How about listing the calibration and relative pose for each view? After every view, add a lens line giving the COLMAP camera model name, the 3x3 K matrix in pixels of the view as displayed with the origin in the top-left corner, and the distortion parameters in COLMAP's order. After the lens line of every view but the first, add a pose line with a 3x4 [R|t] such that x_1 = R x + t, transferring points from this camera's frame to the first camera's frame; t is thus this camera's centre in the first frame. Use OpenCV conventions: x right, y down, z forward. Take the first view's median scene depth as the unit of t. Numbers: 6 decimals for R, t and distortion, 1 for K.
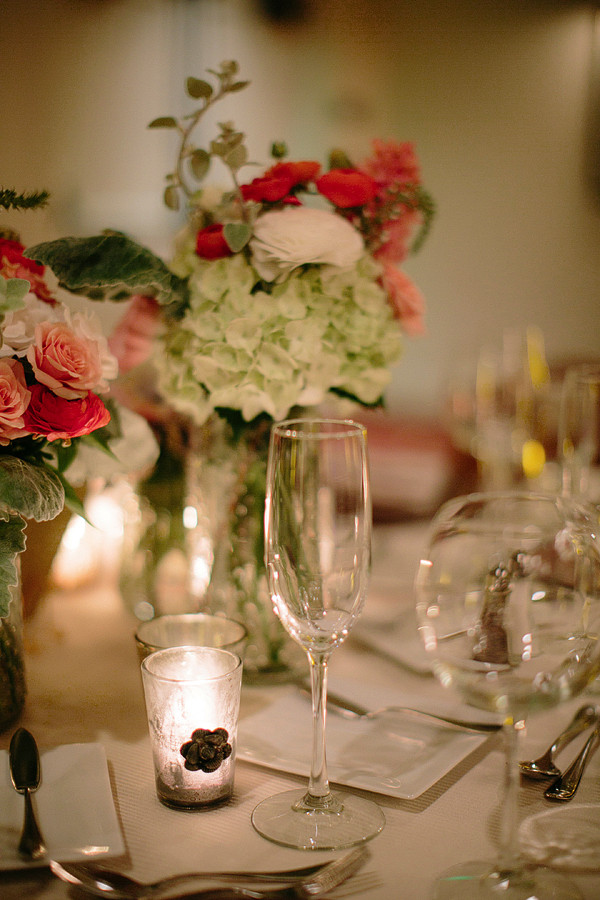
lens RADIAL K [[1406.1, 0, 298.8], [0, 1406.1, 450.9], [0, 0, 1]] dist [-0.192544, 0.000000]
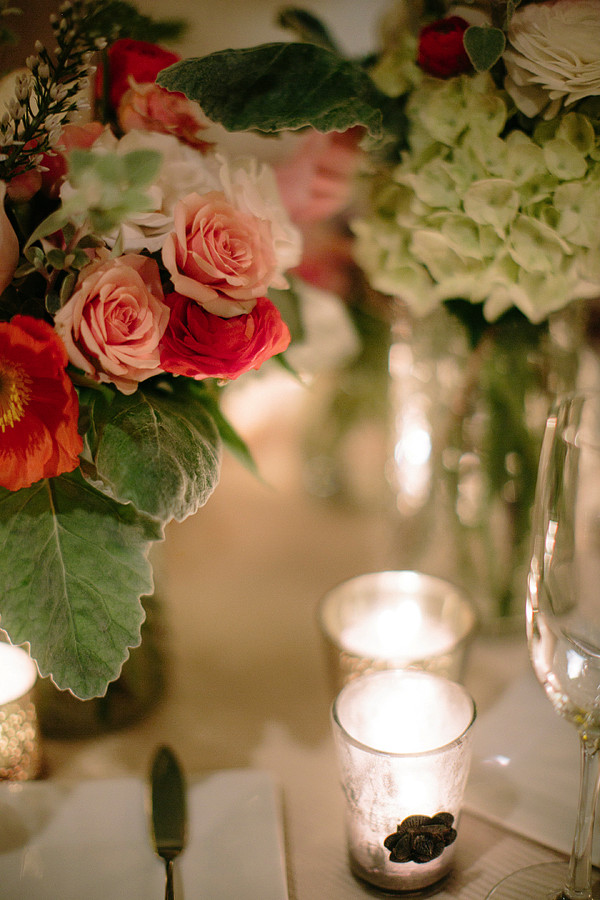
lens RADIAL K [[1406.1, 0, 302.3], [0, 1406.1, 448.5], [0, 0, 1]] dist [-0.192544, 0.000000]
pose [[0.992735, 0.038728, -0.113917, -0.048720], [-0.009585, 0.969230, 0.245972, -0.131524], [0.119937, -0.243093, 0.962559, 0.333441]]
